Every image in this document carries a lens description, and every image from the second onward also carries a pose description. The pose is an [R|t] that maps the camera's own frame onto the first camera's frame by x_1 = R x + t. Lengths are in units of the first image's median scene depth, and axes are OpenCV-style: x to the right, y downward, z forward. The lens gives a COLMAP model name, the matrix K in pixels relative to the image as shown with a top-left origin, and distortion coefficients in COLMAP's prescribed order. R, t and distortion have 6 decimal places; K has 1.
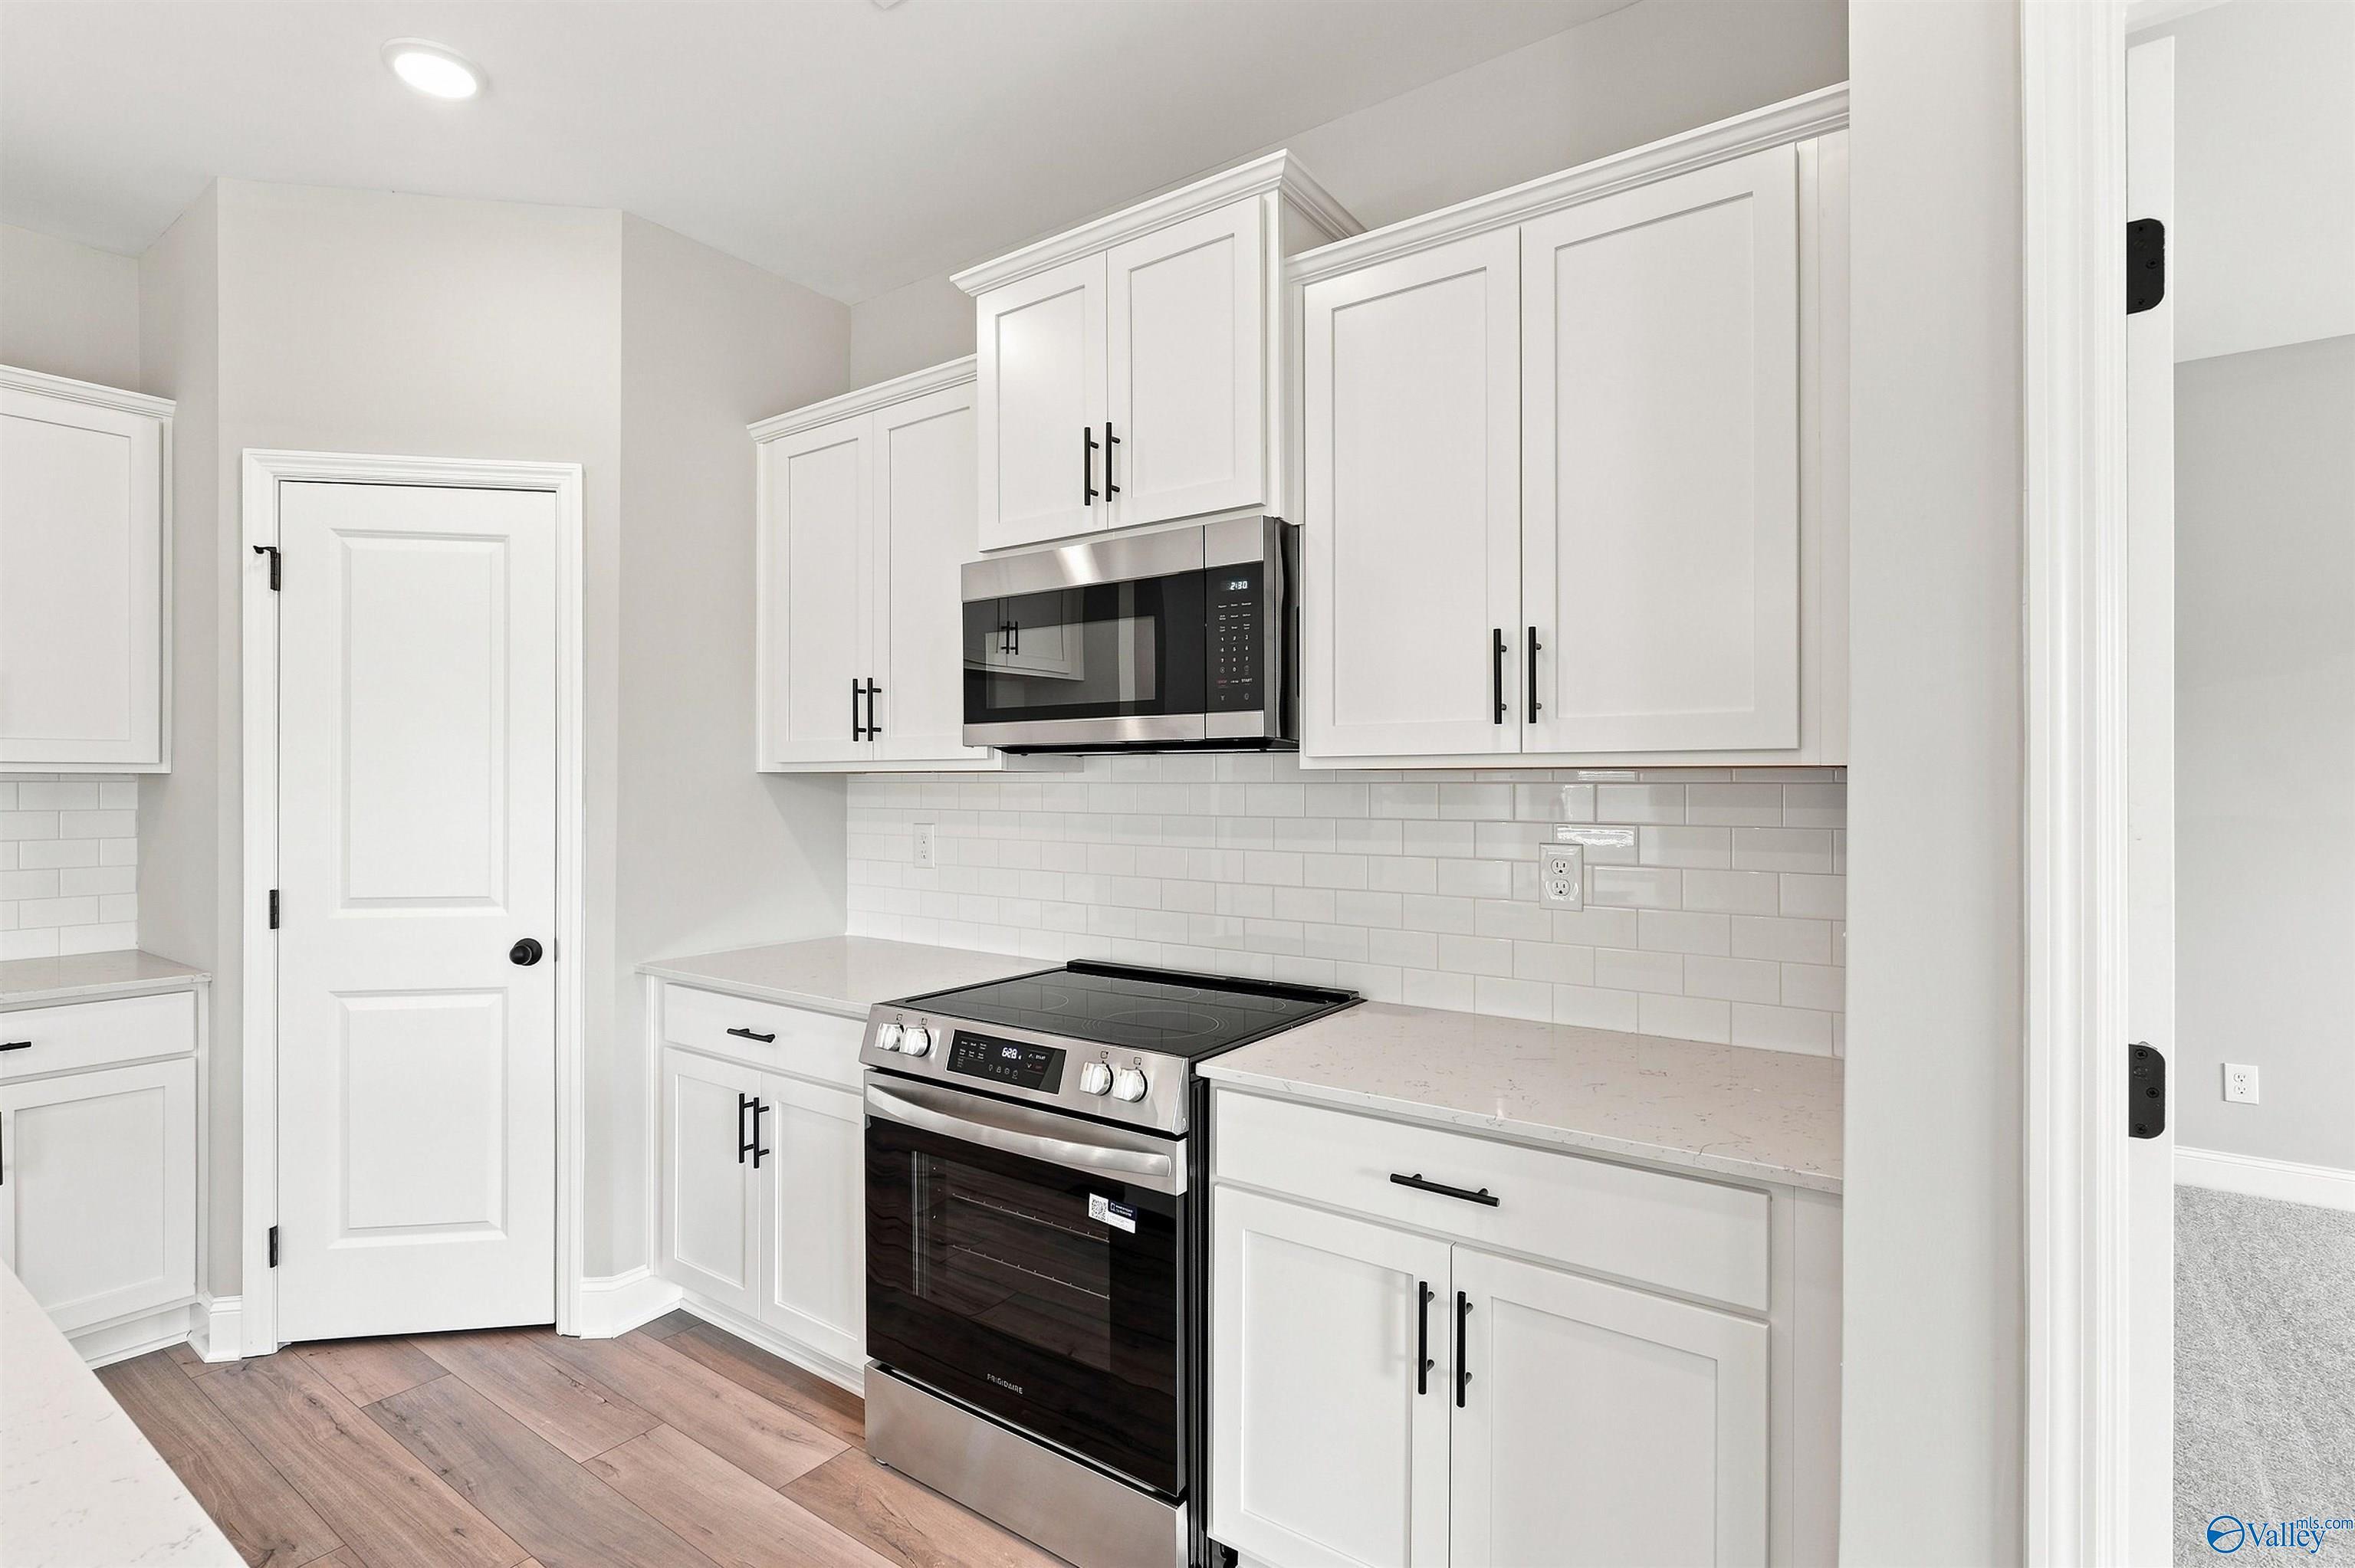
lens RADIAL K [[1129.6, 0, 1169.2], [0, 1129.6, 781.3], [0, 0, 1]] dist [0.016549, -0.000049]
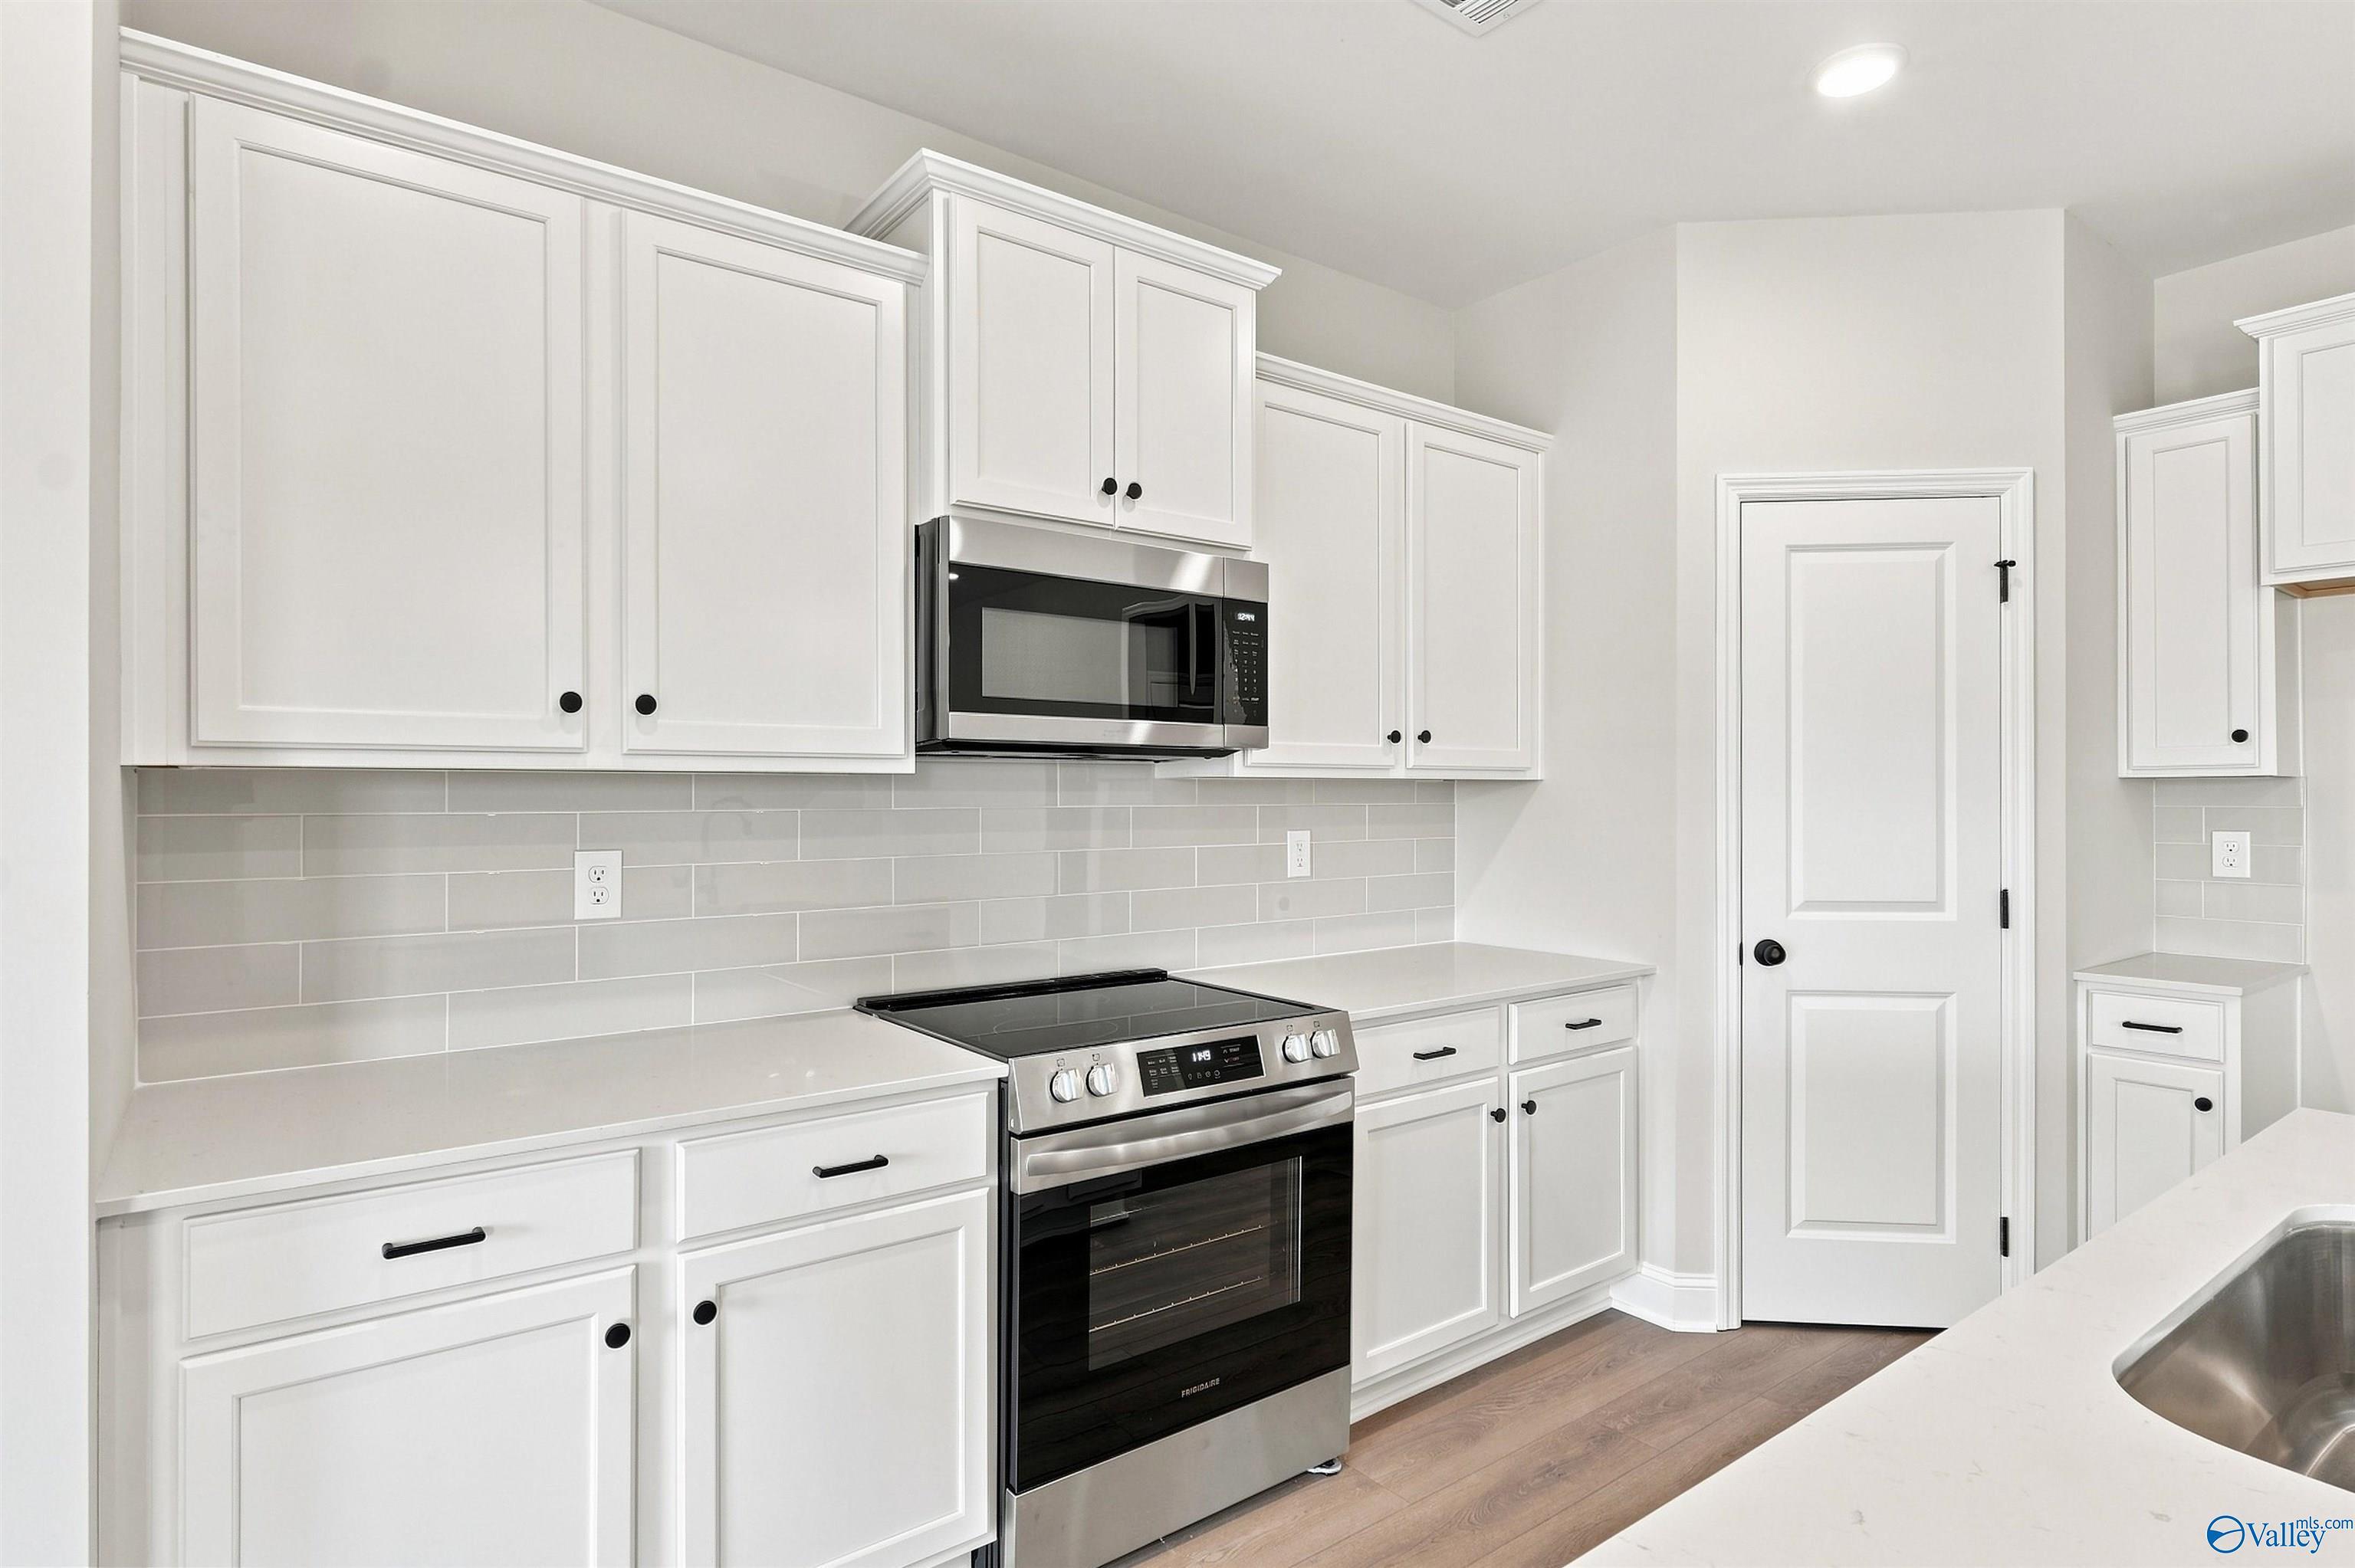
lens RADIAL K [[1226.8, 0, 1172.7], [0, 1226.8, 787.4], [0, 0, 1]] dist [-0.006147, 0.002425]
pose [[0.306786, -0.000219, 0.951778, -1.149955], [-0.008377, 0.999961, 0.002930, -0.000573], [-0.951742, -0.008872, 0.306772, 0.674624]]
